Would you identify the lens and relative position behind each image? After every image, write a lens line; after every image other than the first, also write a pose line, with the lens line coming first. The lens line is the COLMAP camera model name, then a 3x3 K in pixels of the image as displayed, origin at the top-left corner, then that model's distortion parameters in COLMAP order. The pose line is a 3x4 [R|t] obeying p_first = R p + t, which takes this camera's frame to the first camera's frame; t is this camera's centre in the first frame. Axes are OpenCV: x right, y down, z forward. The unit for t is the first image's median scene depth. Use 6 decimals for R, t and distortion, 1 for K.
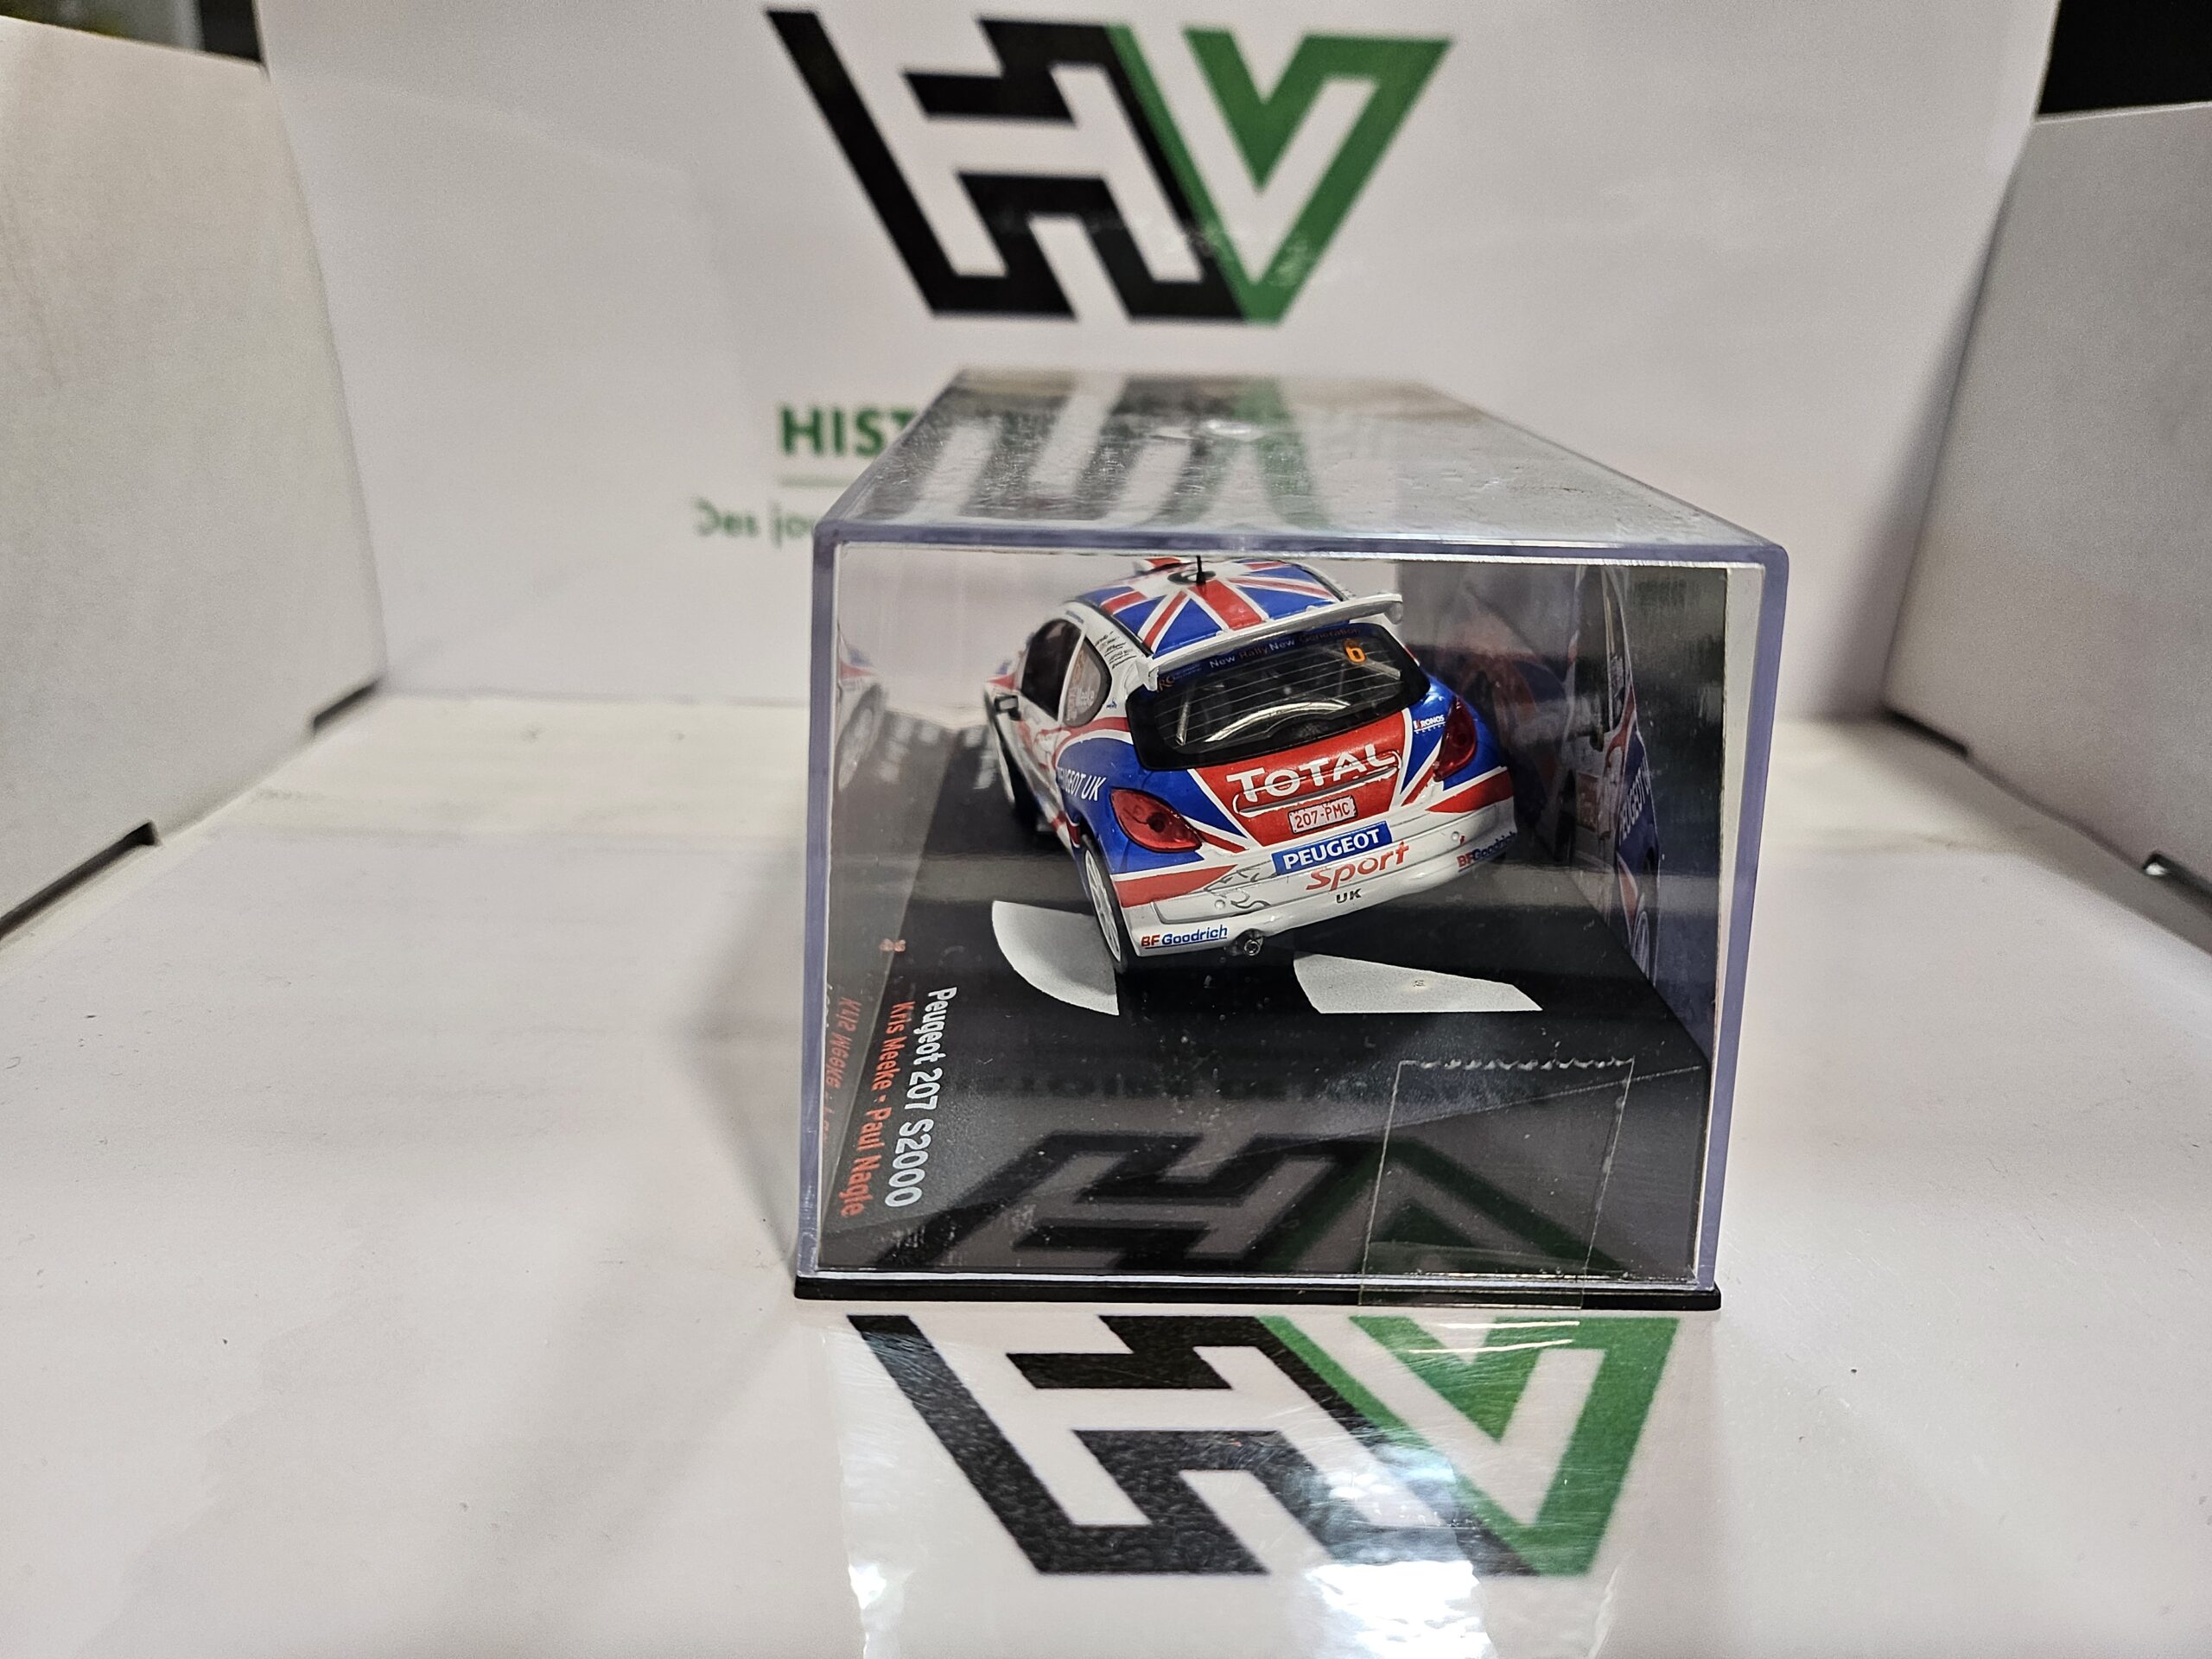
lens RADIAL K [[1678.6, 0, 1105.4], [0, 1678.6, 860.1], [0, 0, 1]] dist [-0.002224, -0.034662]
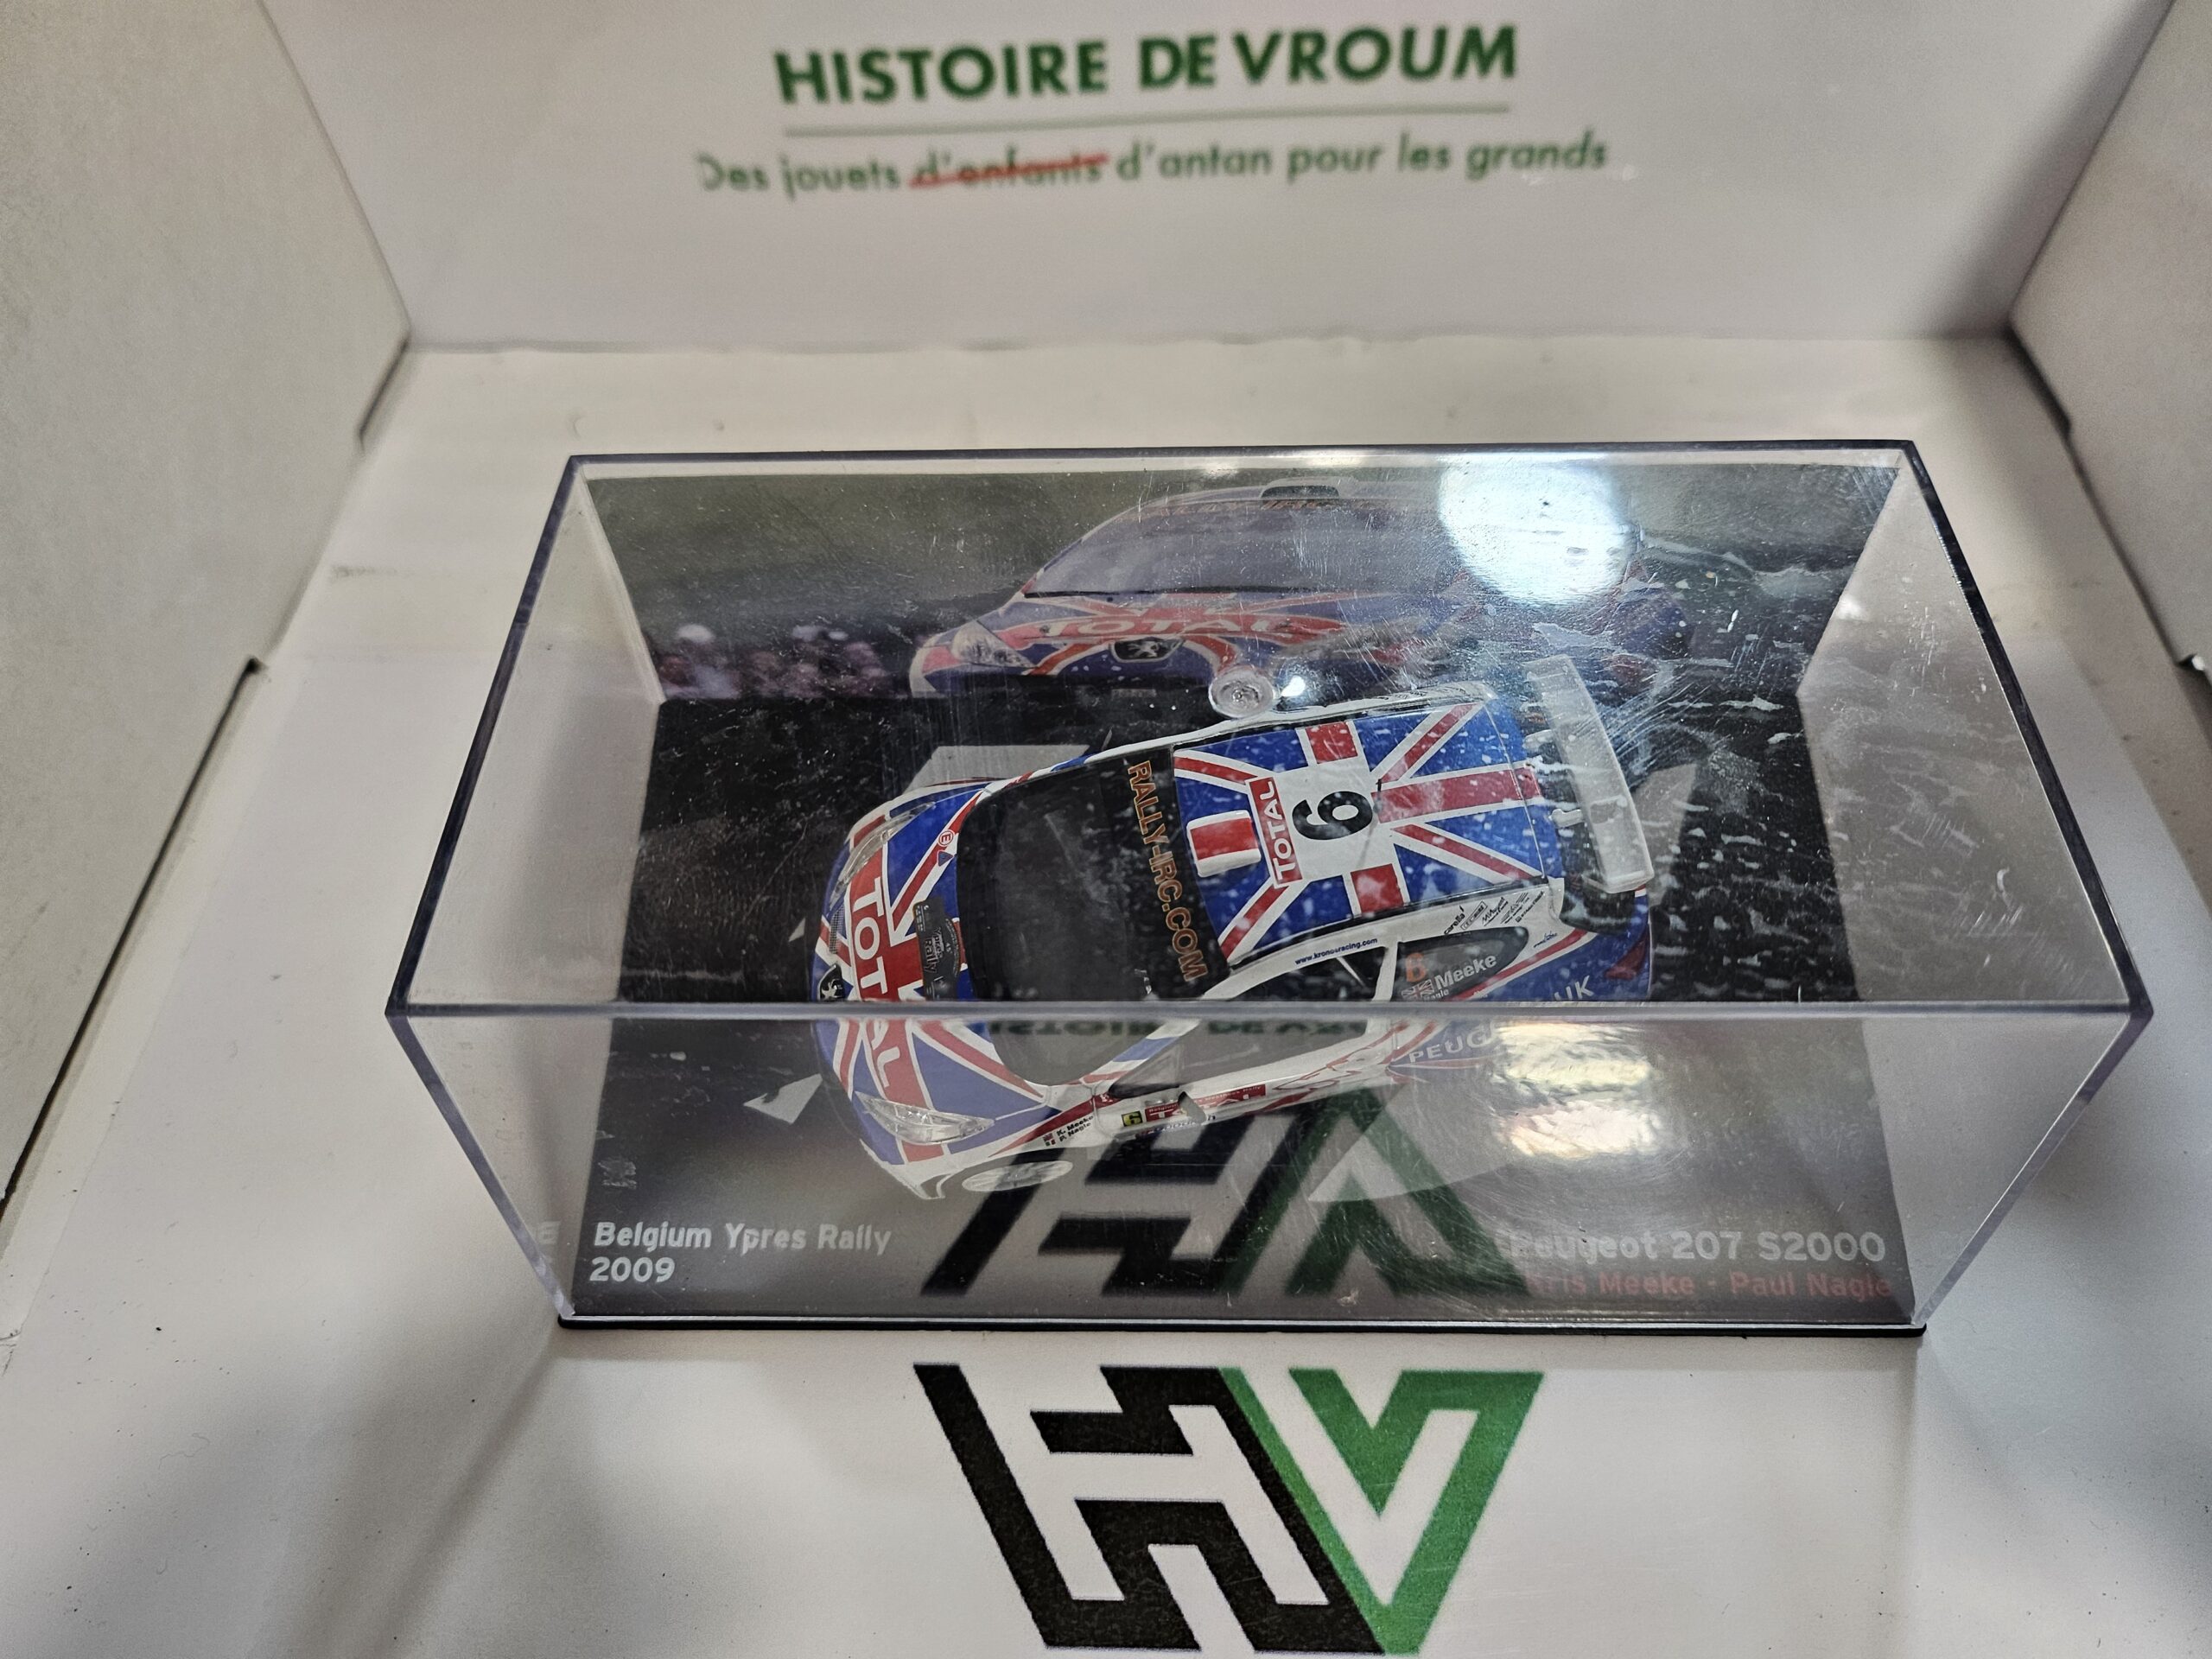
lens RADIAL K [[1678.6, 0, 1112.5], [0, 1678.6, 842.8], [0, 0, 1]] dist [-0.002224, -0.034662]
pose [[0.997411, 0.007703, -0.071500, 0.054471], [0.032899, 0.835232, 0.548913, -0.449947], [0.063948, -0.549844, 0.832816, 0.066142]]
